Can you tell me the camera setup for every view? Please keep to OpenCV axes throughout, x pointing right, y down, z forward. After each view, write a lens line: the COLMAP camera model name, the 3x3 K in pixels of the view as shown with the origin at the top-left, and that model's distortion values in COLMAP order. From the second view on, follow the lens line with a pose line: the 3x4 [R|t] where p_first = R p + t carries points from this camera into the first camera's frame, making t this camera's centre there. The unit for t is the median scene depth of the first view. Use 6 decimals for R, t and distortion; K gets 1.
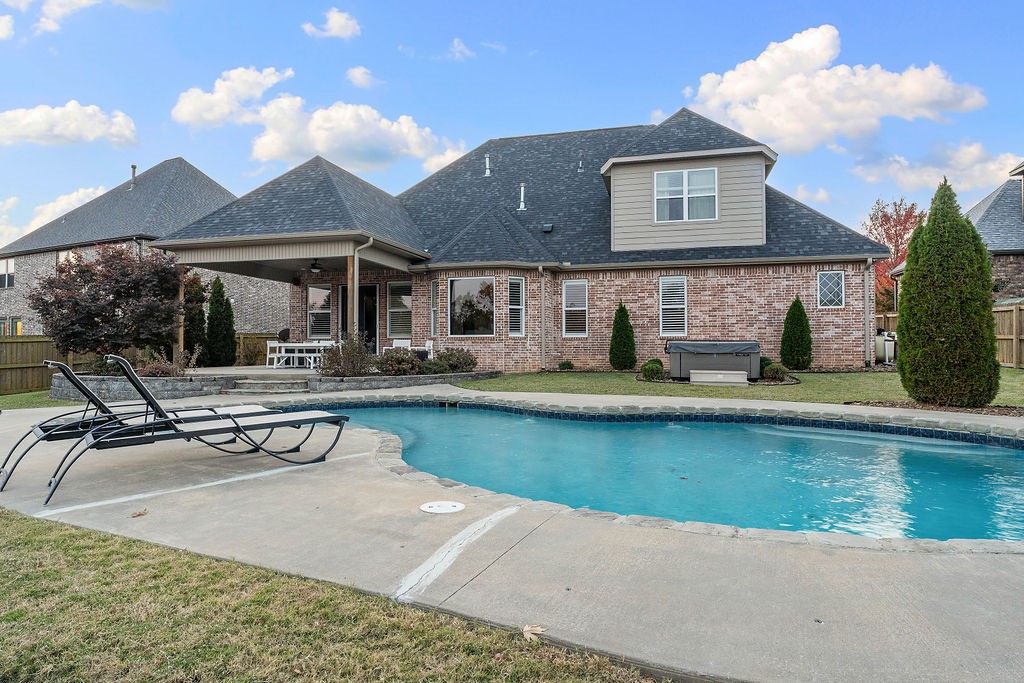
lens RADIAL K [[605.2, 0, 512.0], [0, 605.2, 341.5], [0, 0, 1]] dist [0.001709, -0.000030]
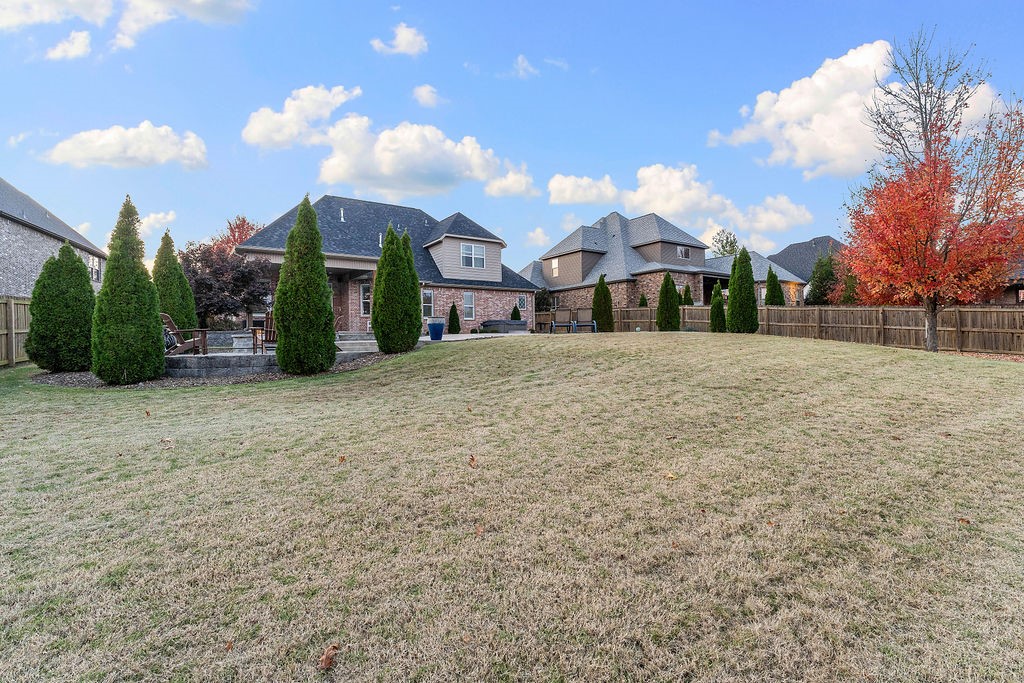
lens RADIAL K [[473.9, 0, 512.0], [0, 473.9, 341.5], [0, 0, 1]] dist [0.000247, 0.000084]
pose [[0.661321, -0.006793, 0.750072, -0.925062], [0.005059, 0.999977, 0.004596, 0.064453], [-0.750086, 0.000756, 0.661340, -0.256558]]
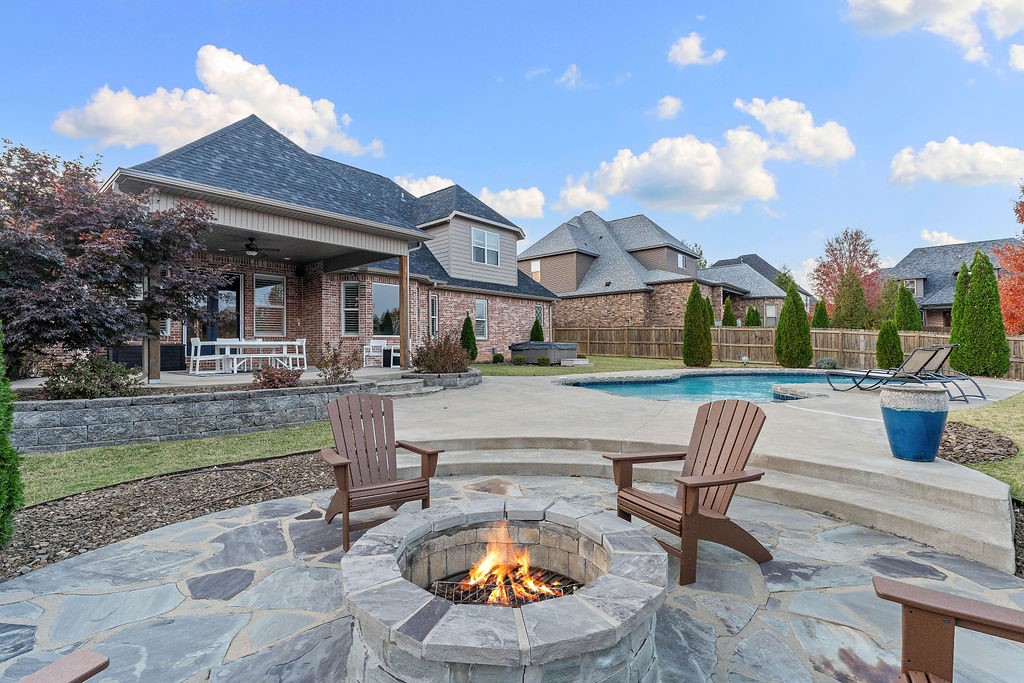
lens RADIAL K [[468.5, 0, 508.9], [0, 468.5, 342.5], [0, 0, 1]] dist [-0.000435, 0.000313]
pose [[0.448756, 0.007012, 0.893627, -0.753013], [-0.003543, 0.999975, -0.006068, 0.007110], [-0.893647, -0.000443, 0.448770, 0.411967]]
